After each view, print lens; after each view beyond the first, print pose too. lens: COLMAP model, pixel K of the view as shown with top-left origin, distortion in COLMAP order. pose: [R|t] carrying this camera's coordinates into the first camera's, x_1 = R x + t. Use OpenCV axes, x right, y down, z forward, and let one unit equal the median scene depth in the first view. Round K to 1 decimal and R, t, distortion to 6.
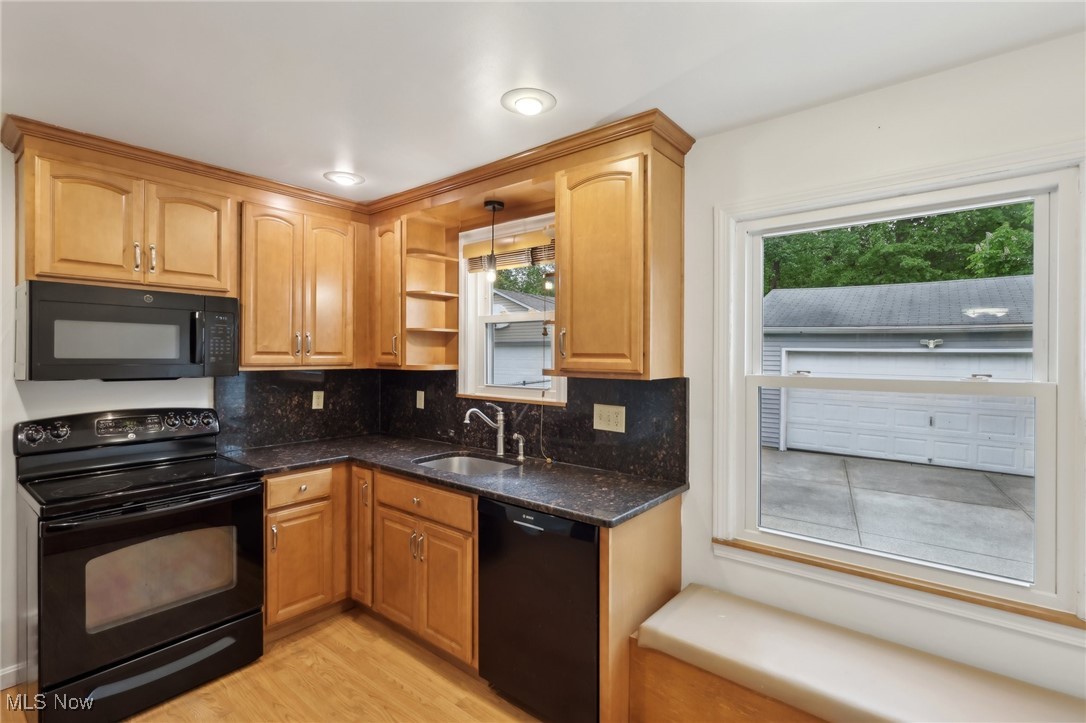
lens RADIAL K [[507.2, 0, 544.0], [0, 507.2, 356.7], [0, 0, 1]] dist [-0.001016, 0.000982]
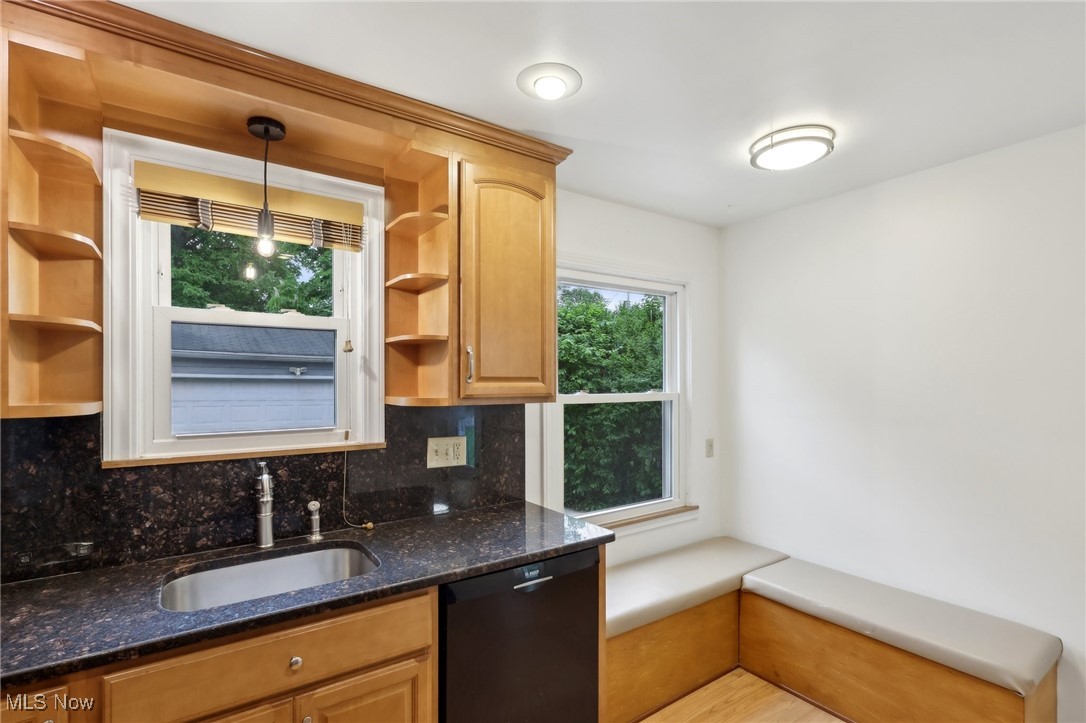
lens RADIAL K [[507.2, 0, 552.3], [0, 507.2, 379.6], [0, 0, 1]] dist [-0.001016, 0.000982]
pose [[0.272347, -0.001143, 0.962199, -0.592269], [0.009472, 0.999954, -0.001493, 0.000393], [-0.962153, 0.009520, 0.272345, 0.531636]]
